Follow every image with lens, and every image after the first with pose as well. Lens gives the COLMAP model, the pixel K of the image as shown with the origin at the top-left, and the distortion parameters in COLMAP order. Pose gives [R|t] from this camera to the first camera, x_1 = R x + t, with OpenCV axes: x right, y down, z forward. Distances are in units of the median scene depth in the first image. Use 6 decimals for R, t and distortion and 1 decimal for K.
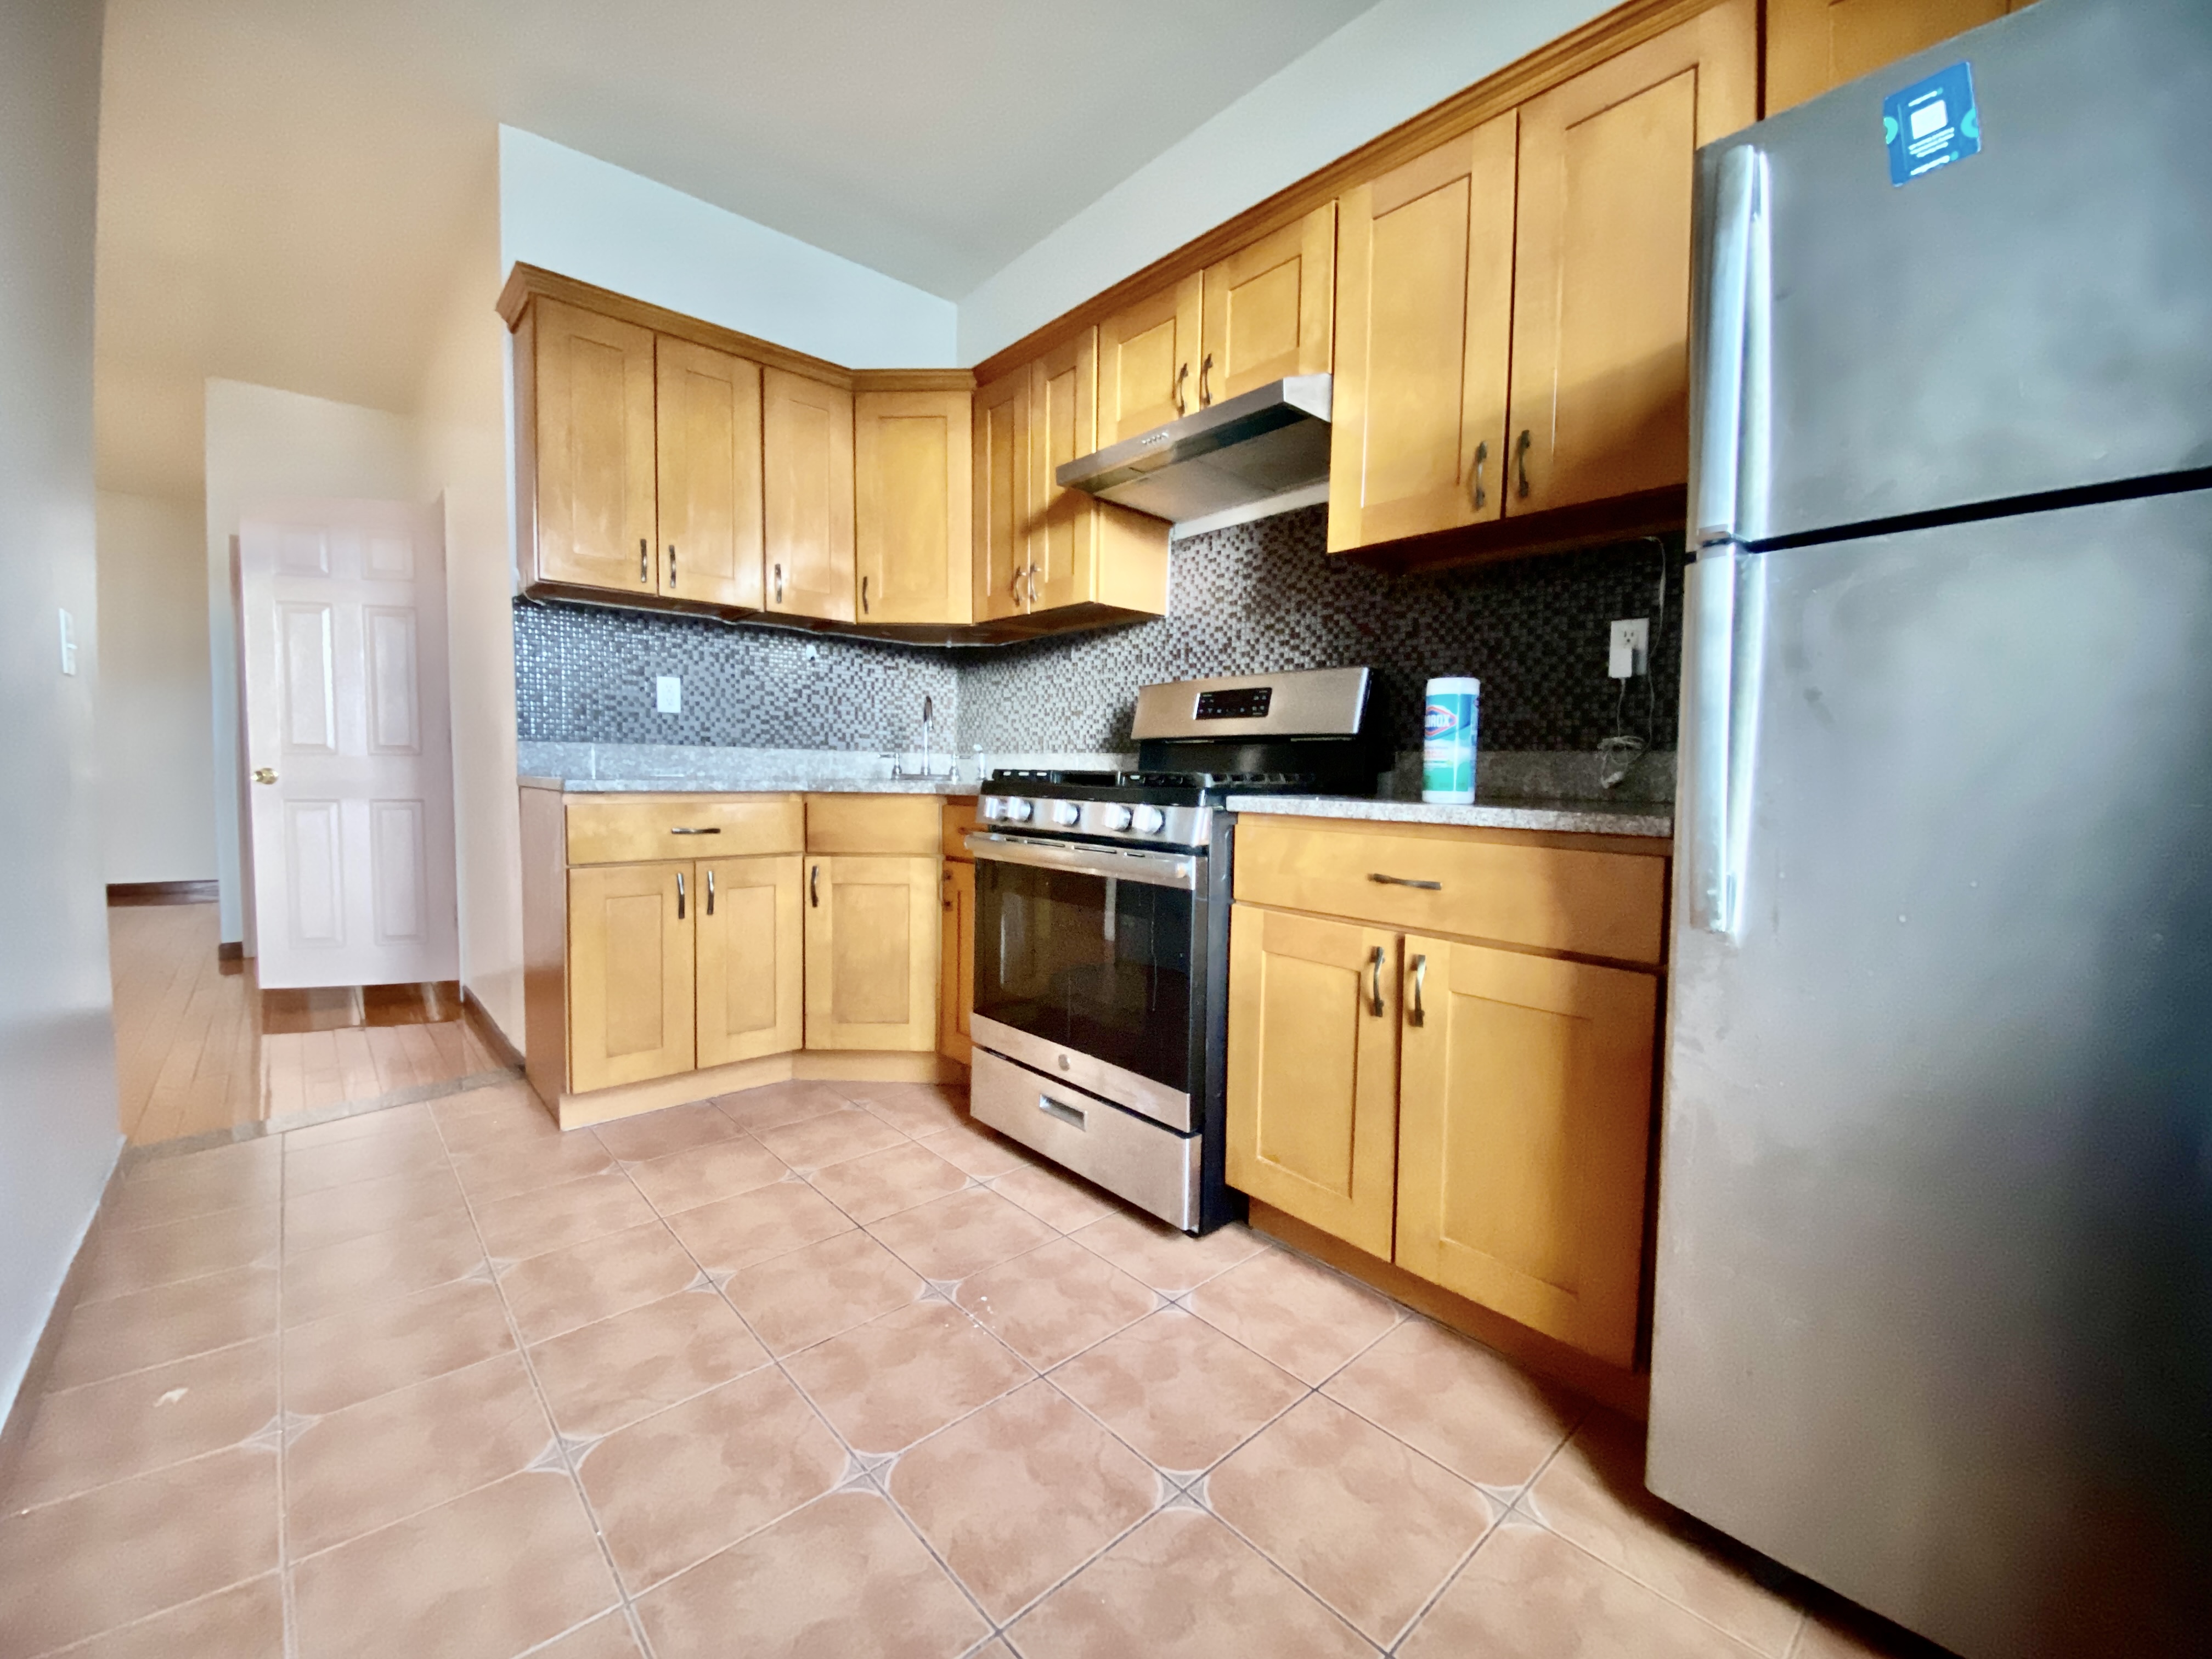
lens RADIAL K [[881.5, 0, 1106.0], [0, 881.5, 829.5], [0, 0, 1]] dist [-0.000440, -0.000039]
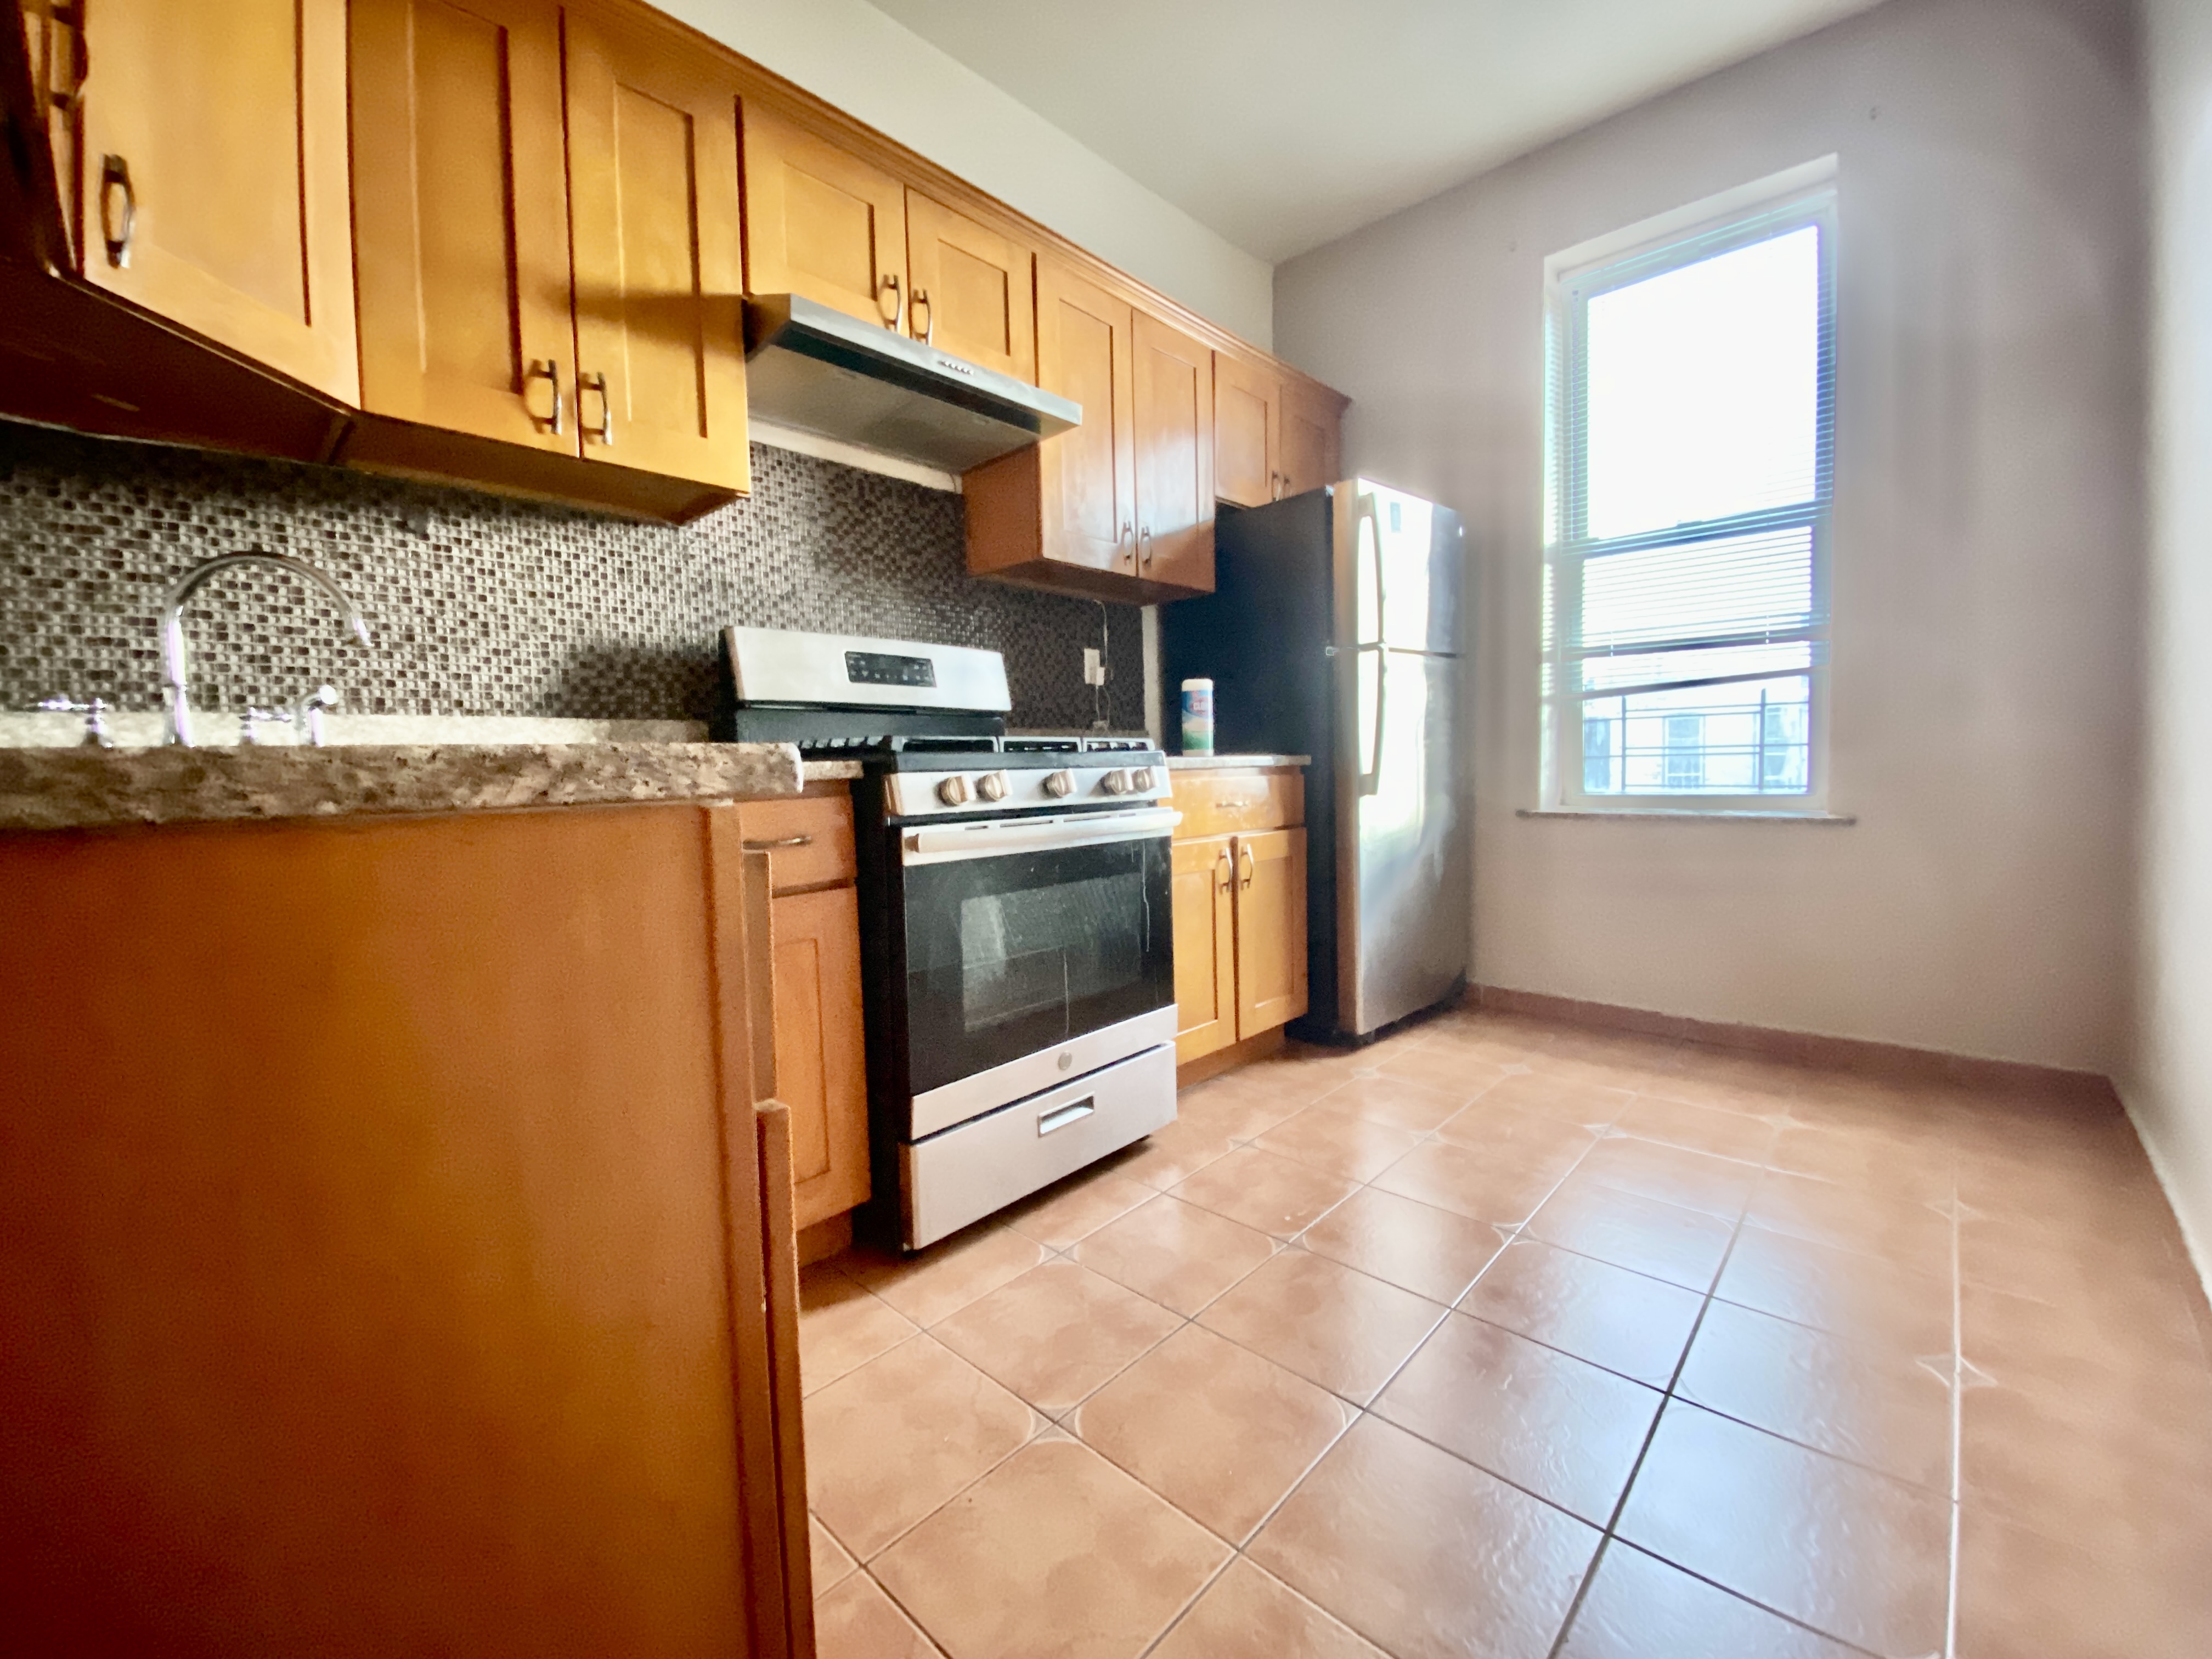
lens RADIAL K [[889.1, 0, 1106.0], [0, 889.1, 829.5], [0, 0, 1]] dist [0.001019, -0.020262]
pose [[-0.097838, -0.077141, 0.992208, -0.795148], [0.093210, 0.991899, 0.086308, -0.036305], [-0.990828, 0.100928, -0.089856, 0.868585]]
